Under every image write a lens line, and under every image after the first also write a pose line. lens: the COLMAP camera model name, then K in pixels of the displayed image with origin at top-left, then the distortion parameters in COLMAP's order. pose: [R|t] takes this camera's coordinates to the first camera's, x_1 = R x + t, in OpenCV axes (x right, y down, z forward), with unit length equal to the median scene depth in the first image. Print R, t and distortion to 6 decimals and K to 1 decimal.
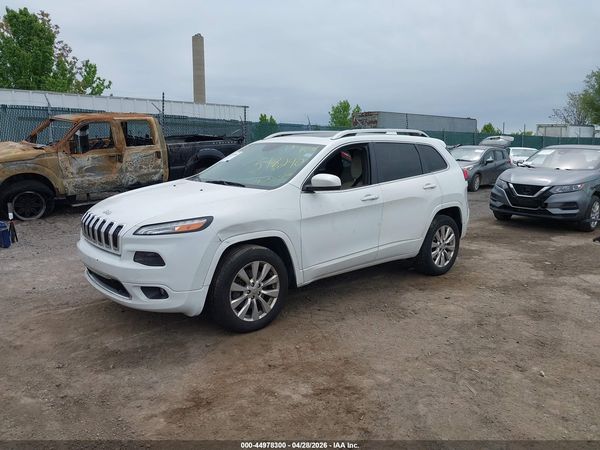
lens RADIAL K [[471.8, 0, 301.3], [0, 471.8, 236.5], [0, 0, 1]] dist [0.008229, -0.006100]
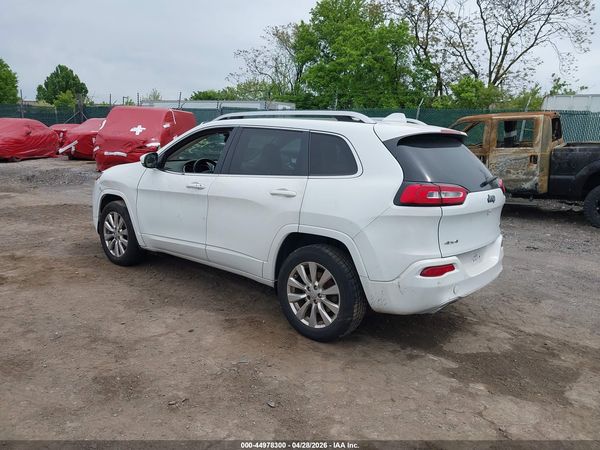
lens RADIAL K [[481.5, 0, 300.0], [0, 481.5, 225.0], [0, 0, 1]] dist [0.006188, -0.005229]
pose [[0.170243, 0.181583, -0.968527, 1.160334], [-0.233689, 0.962276, 0.139334, -0.197938], [0.957291, 0.202613, 0.206255, 1.071750]]
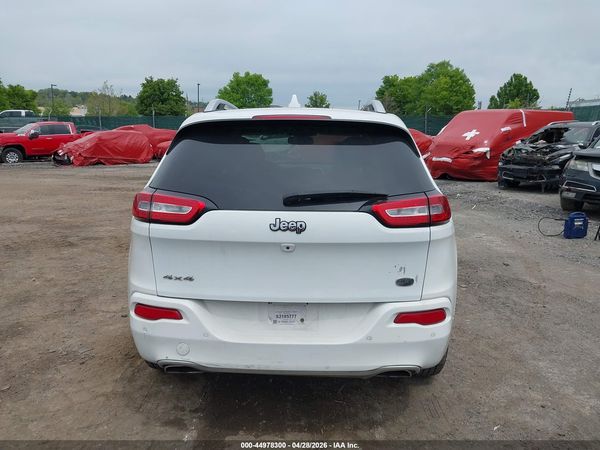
lens RADIAL K [[481.5, 0, 300.0], [0, 481.5, 225.0], [0, 0, 1]] dist [0.006188, -0.005229]
pose [[-0.683169, 0.128704, -0.718829, 0.750579], [-0.153656, 0.936975, 0.313796, -0.357869], [0.713911, 0.324828, -0.620336, 1.854312]]
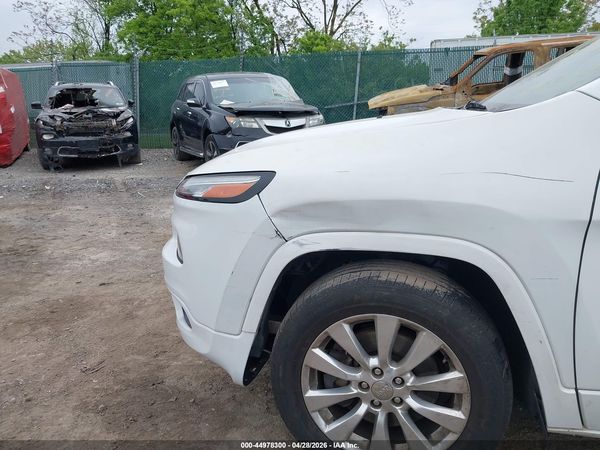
lens RADIAL K [[484.4, 0, 290.7], [0, 484.4, 228.9], [0, 0, 1]] dist [0.010865, -0.002467]
pose [[0.531964, 0.189872, -0.825205, 0.132622], [-0.141604, 0.980760, 0.134380, -0.042247], [0.834843, 0.045367, 0.548615, 0.641236]]
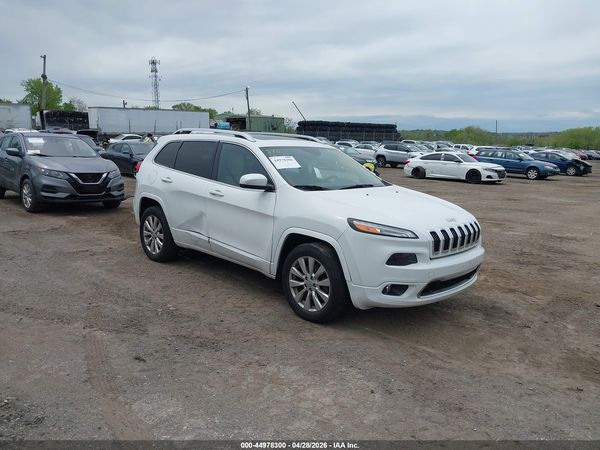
lens RADIAL K [[481.5, 0, 300.0], [0, 481.5, 225.0], [0, 0, 1]] dist [0.006188, -0.005229]
pose [[-0.074924, -0.184704, 0.979934, -1.299047], [0.155189, 0.968563, 0.194427, -0.274623], [-0.985040, 0.166642, -0.043905, 1.242308]]
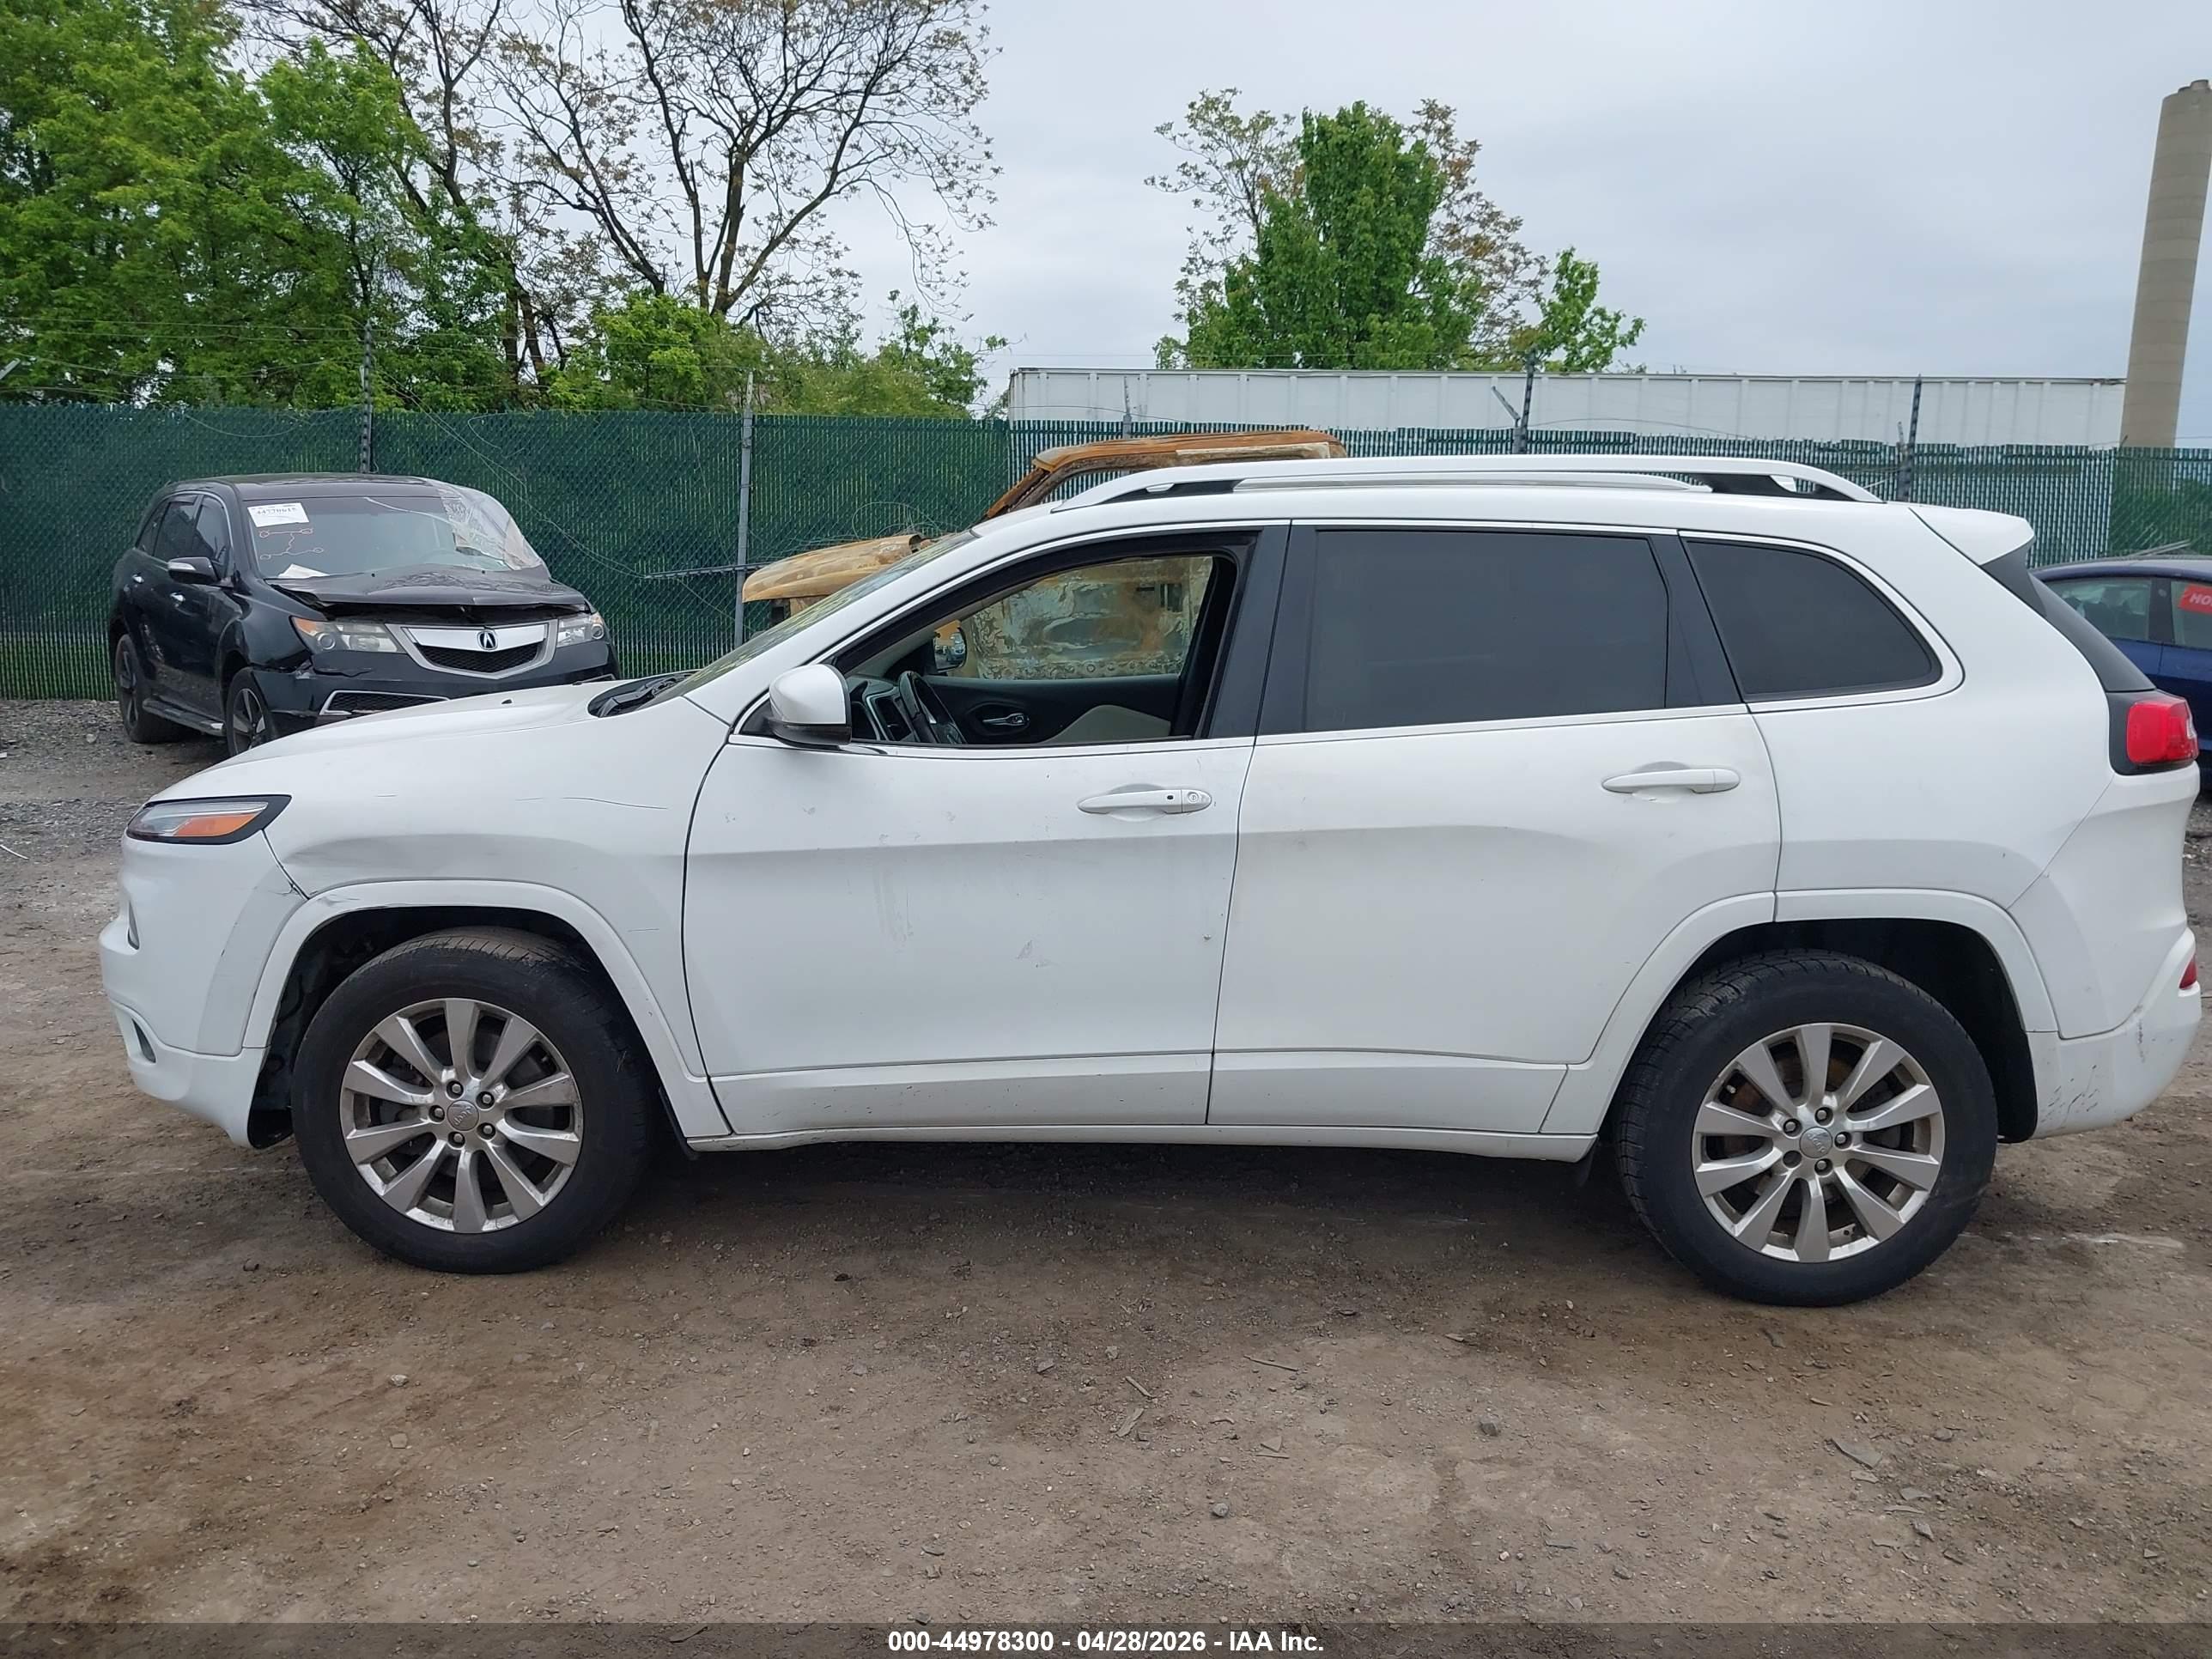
lens RADIAL K [[1775.2, 0, 1106.0], [0, 1775.2, 829.5], [0, 0, 1]] dist [0.006188, -0.005229]
pose [[0.738296, 0.112355, -0.665053, 0.672094], [-0.136712, 0.990489, 0.015567, -0.083746], [0.660476, 0.079427, 0.746634, 0.449431]]
